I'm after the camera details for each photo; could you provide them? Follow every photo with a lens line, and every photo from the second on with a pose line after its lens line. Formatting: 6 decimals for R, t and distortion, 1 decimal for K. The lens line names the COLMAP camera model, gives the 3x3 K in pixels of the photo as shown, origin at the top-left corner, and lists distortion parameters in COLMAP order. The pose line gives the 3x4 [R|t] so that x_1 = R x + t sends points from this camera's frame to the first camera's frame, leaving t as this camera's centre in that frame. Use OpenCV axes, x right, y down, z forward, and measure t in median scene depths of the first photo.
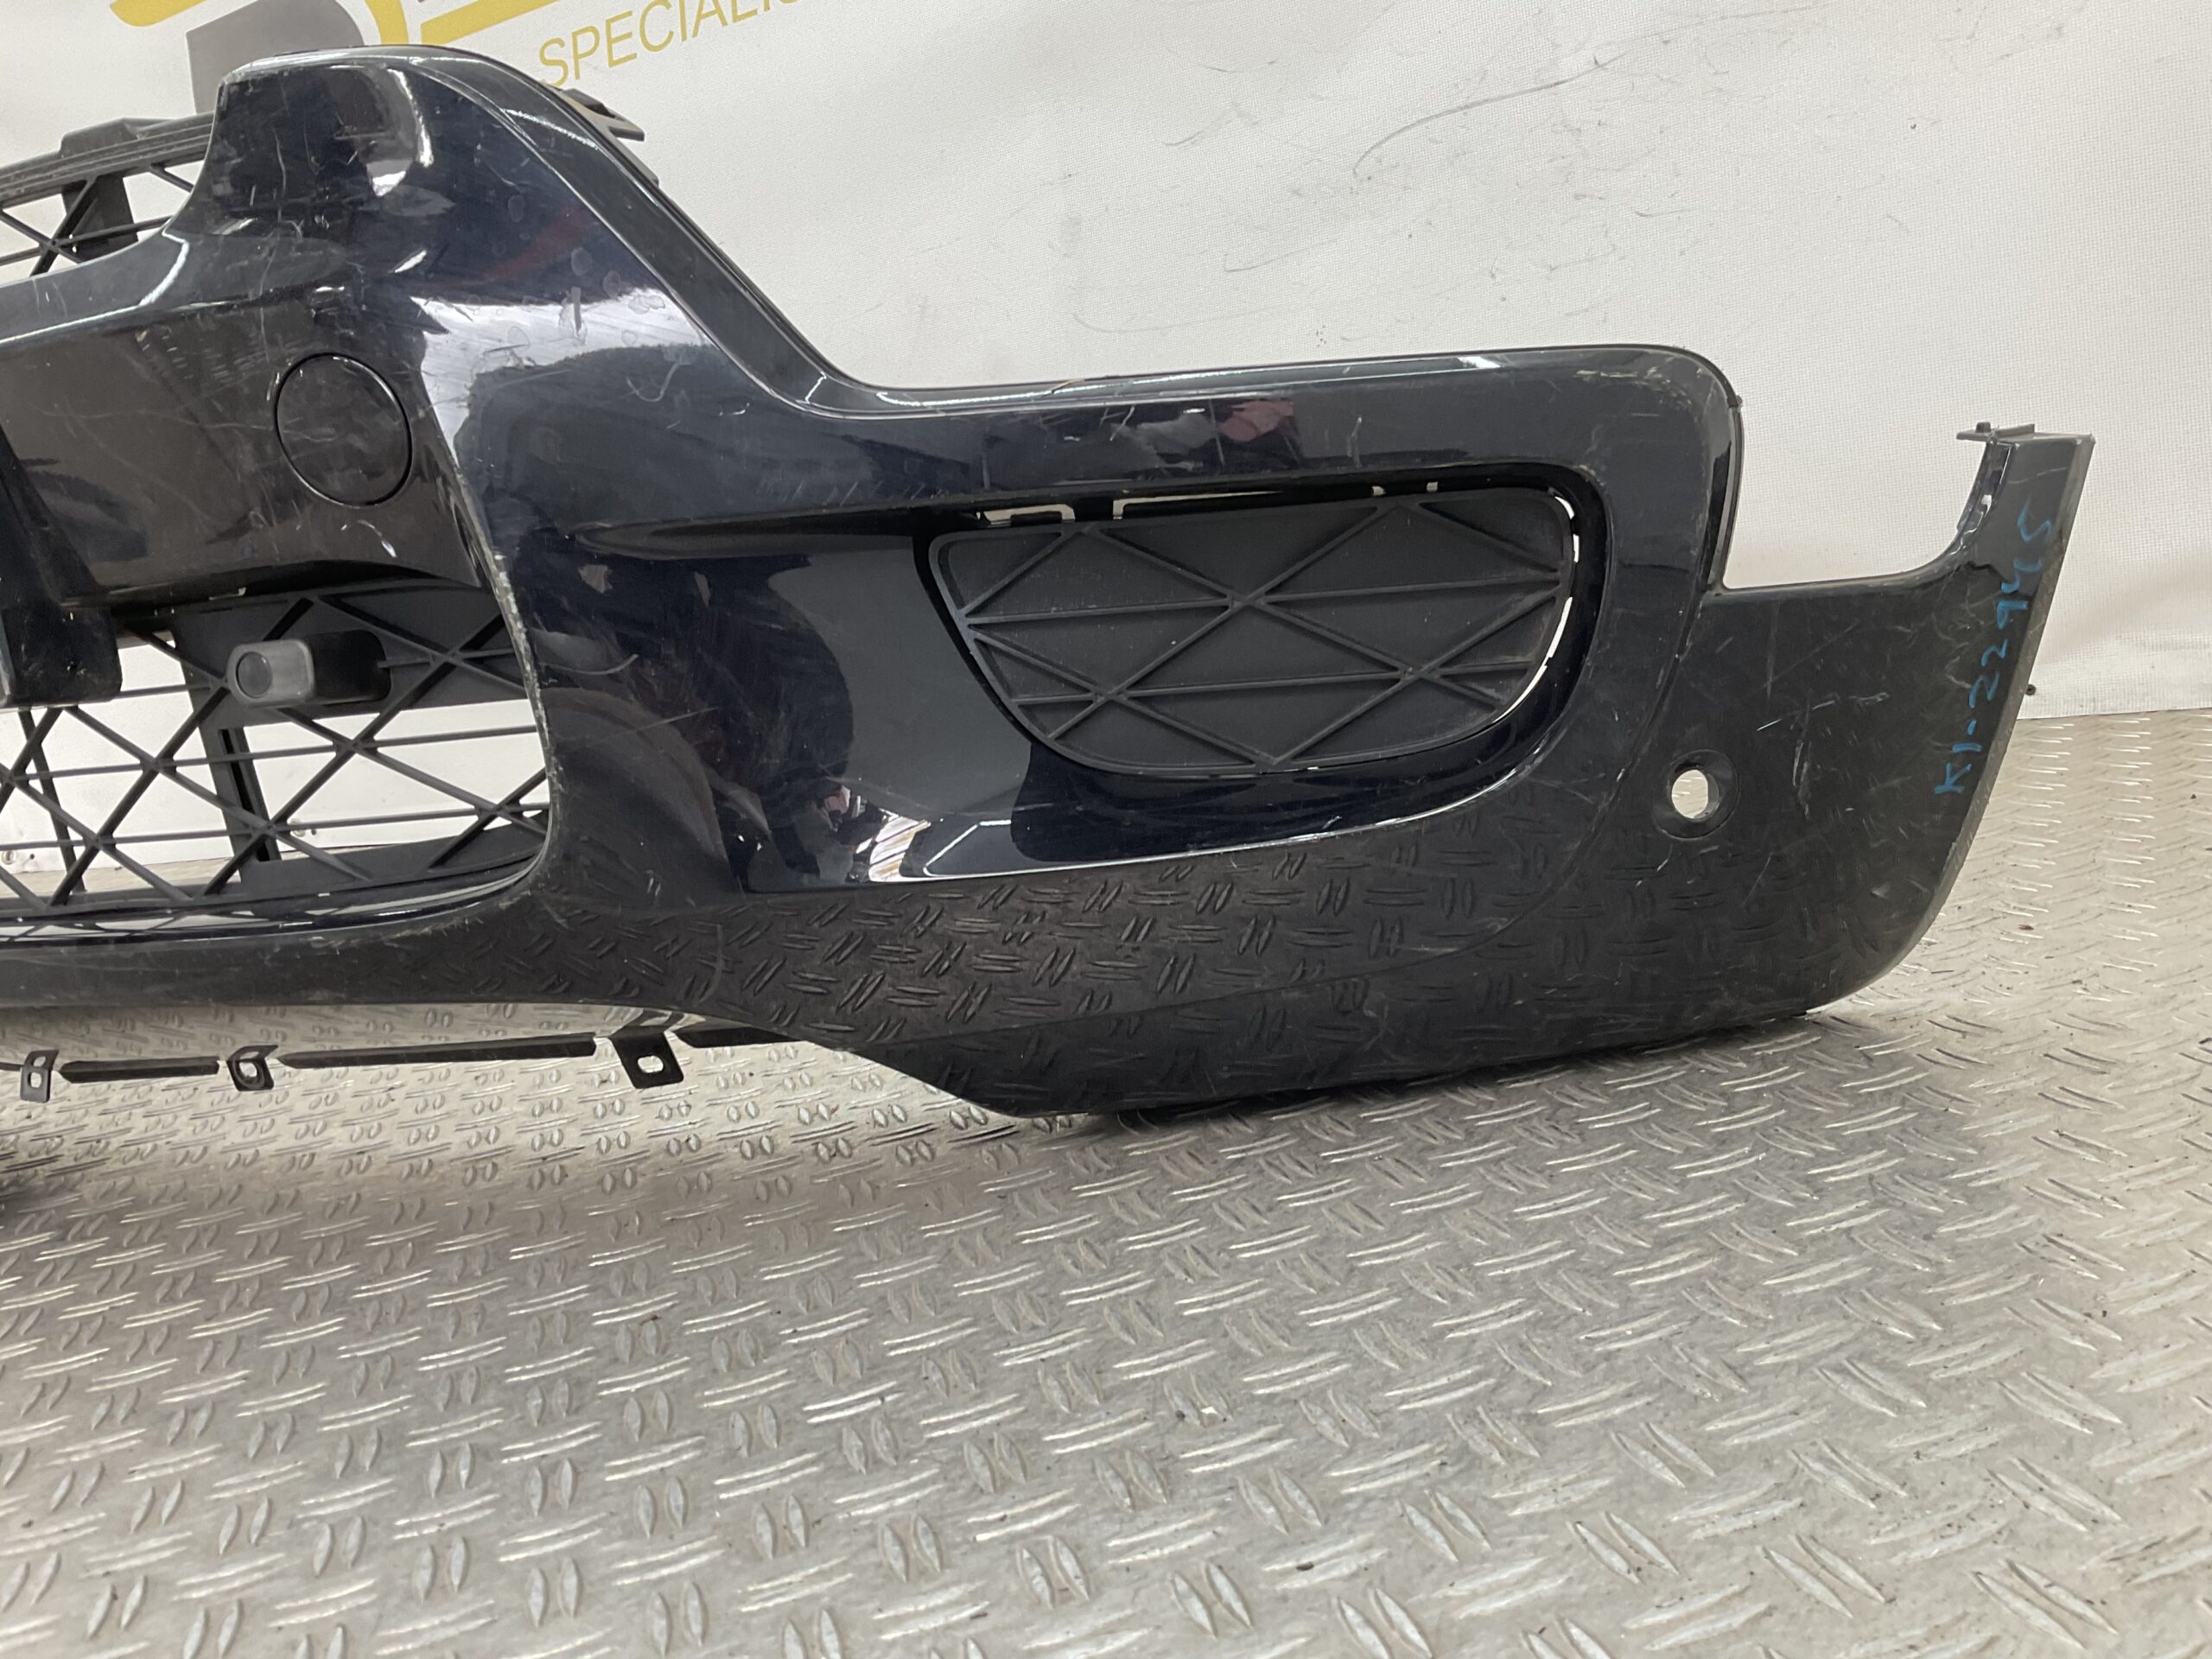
lens RADIAL K [[1842.7, 0, 1104.1], [0, 1842.7, 815.1], [0, 0, 1]] dist [0.126480, -0.264293]
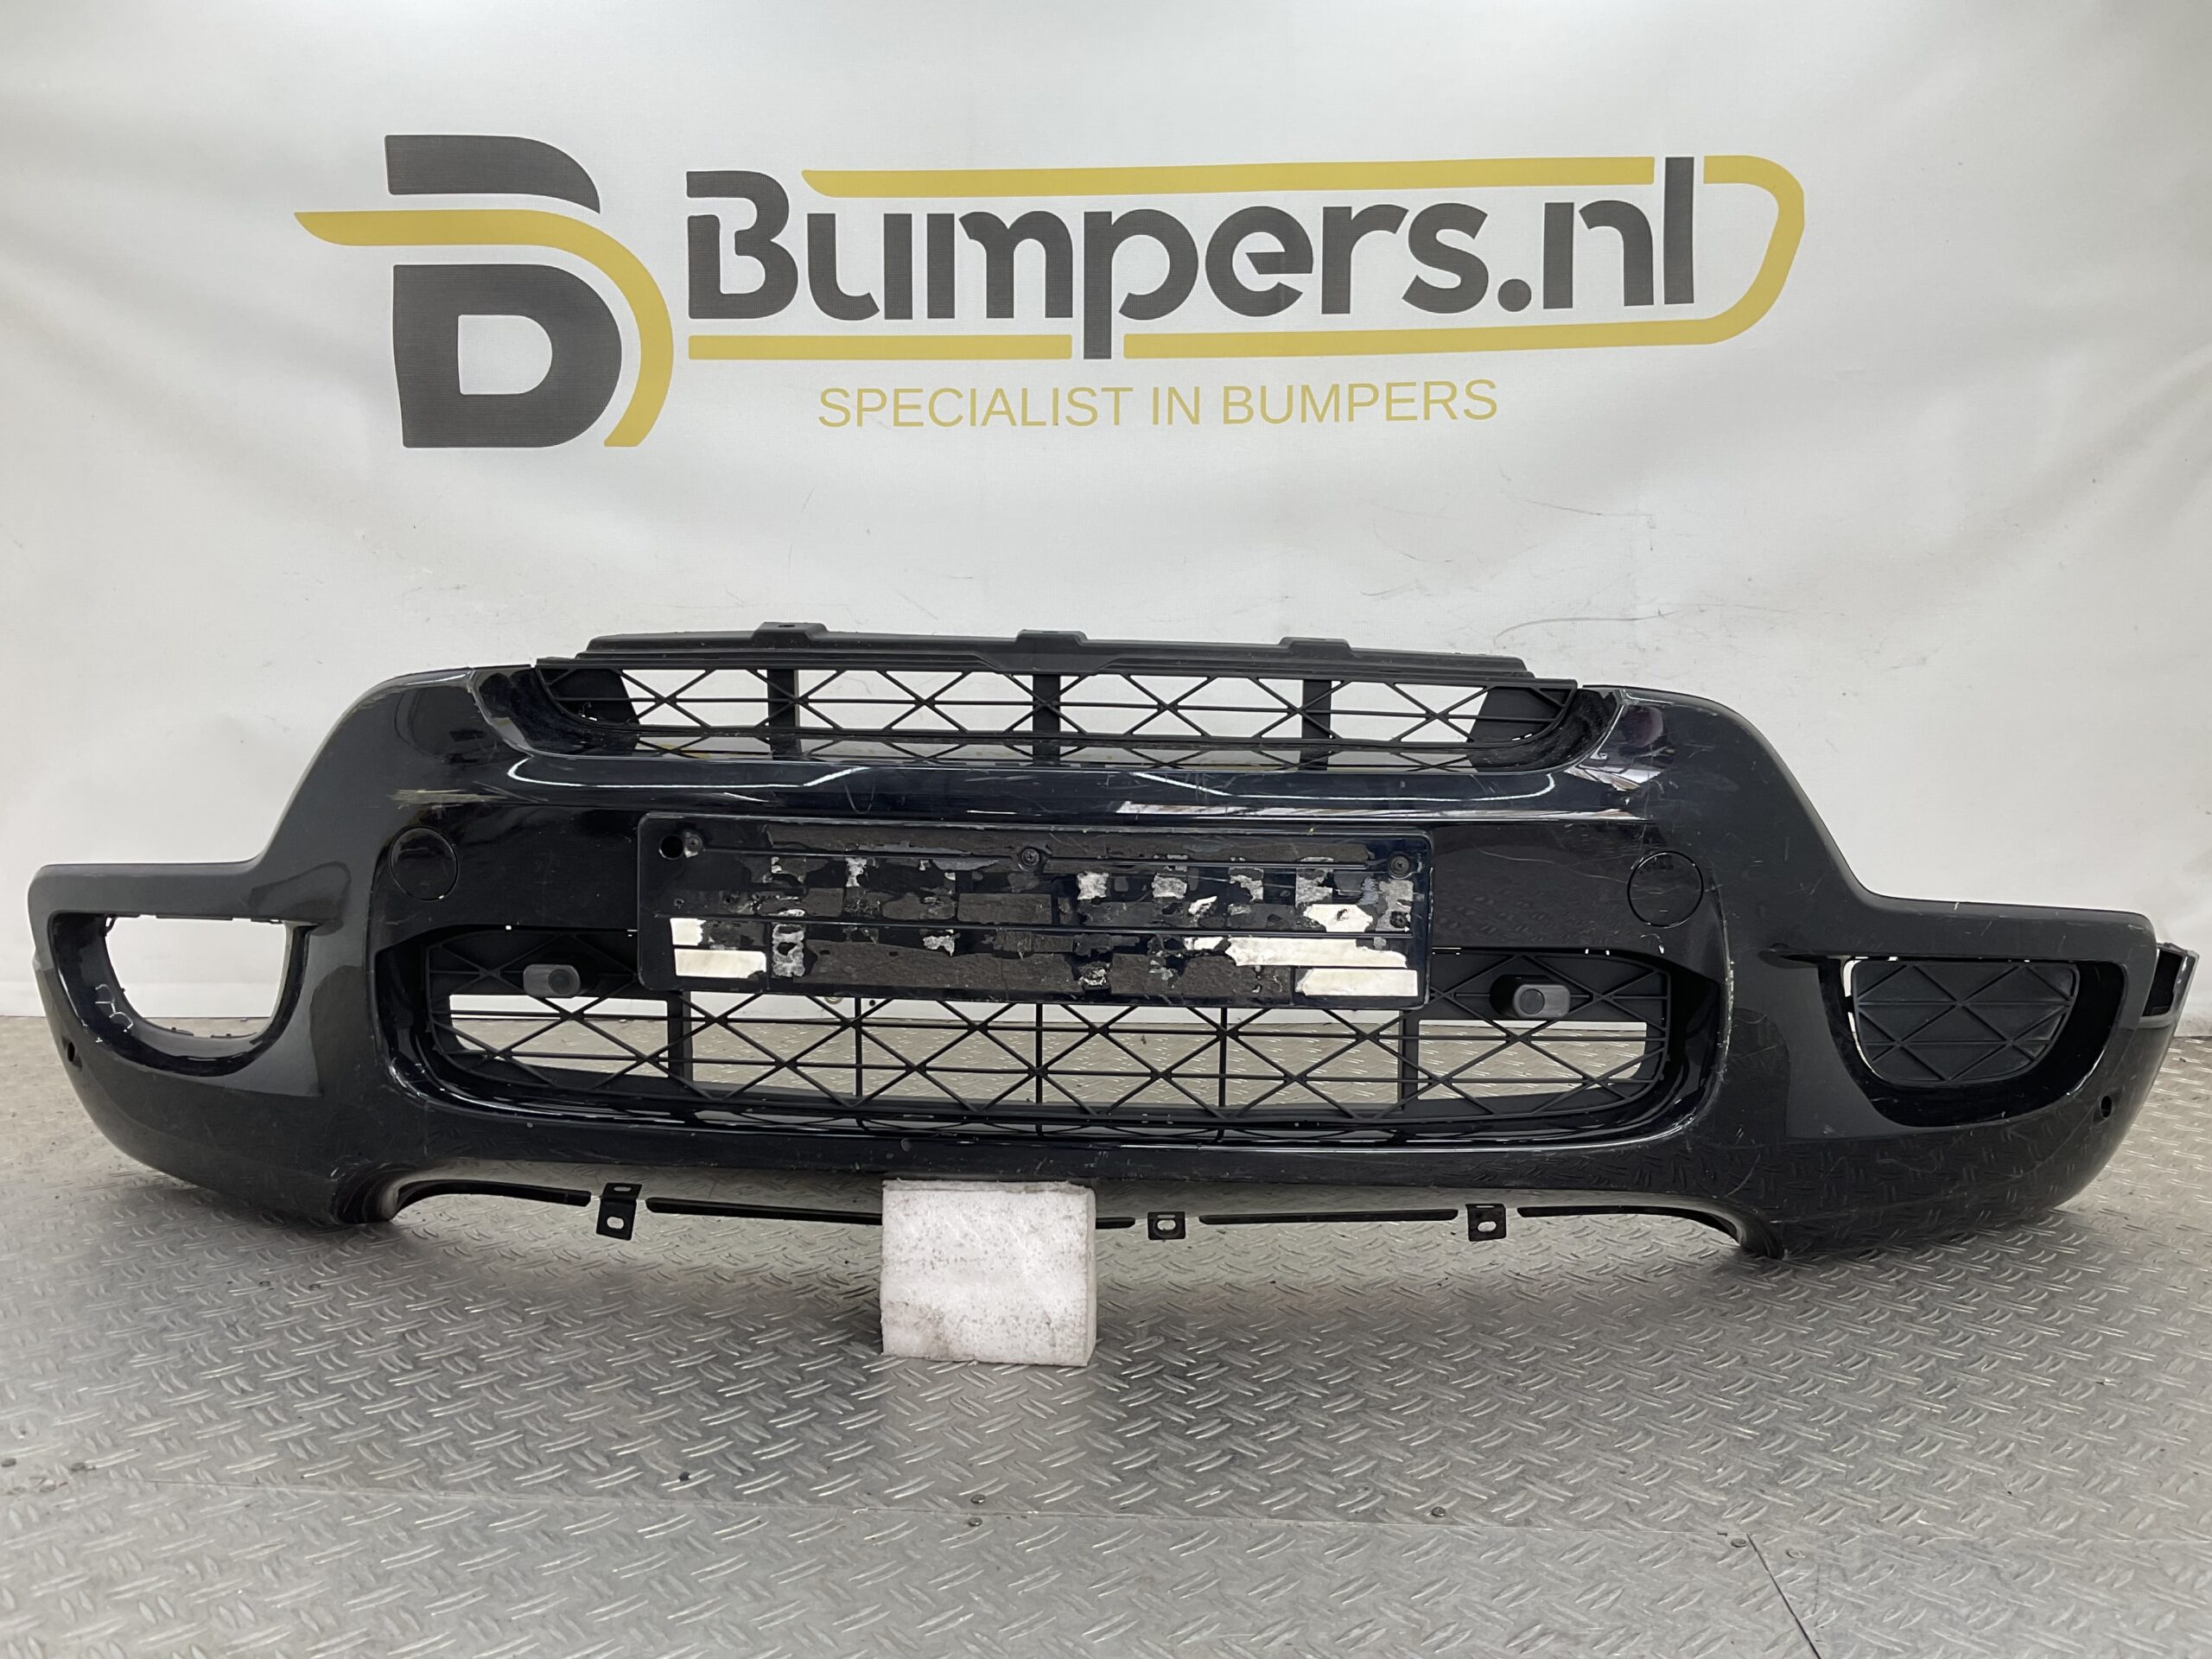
lens RADIAL K [[1853.6, 0, 1100.3], [0, 1853.6, 798.6], [0, 0, 1]] dist [0.134735, -0.316471]
pose [[0.886156, 0.113385, 0.449302, -1.319099], [-0.069478, 0.991152, -0.113094, -0.029189], [-0.458150, 0.069003, 0.886193, -0.329081]]
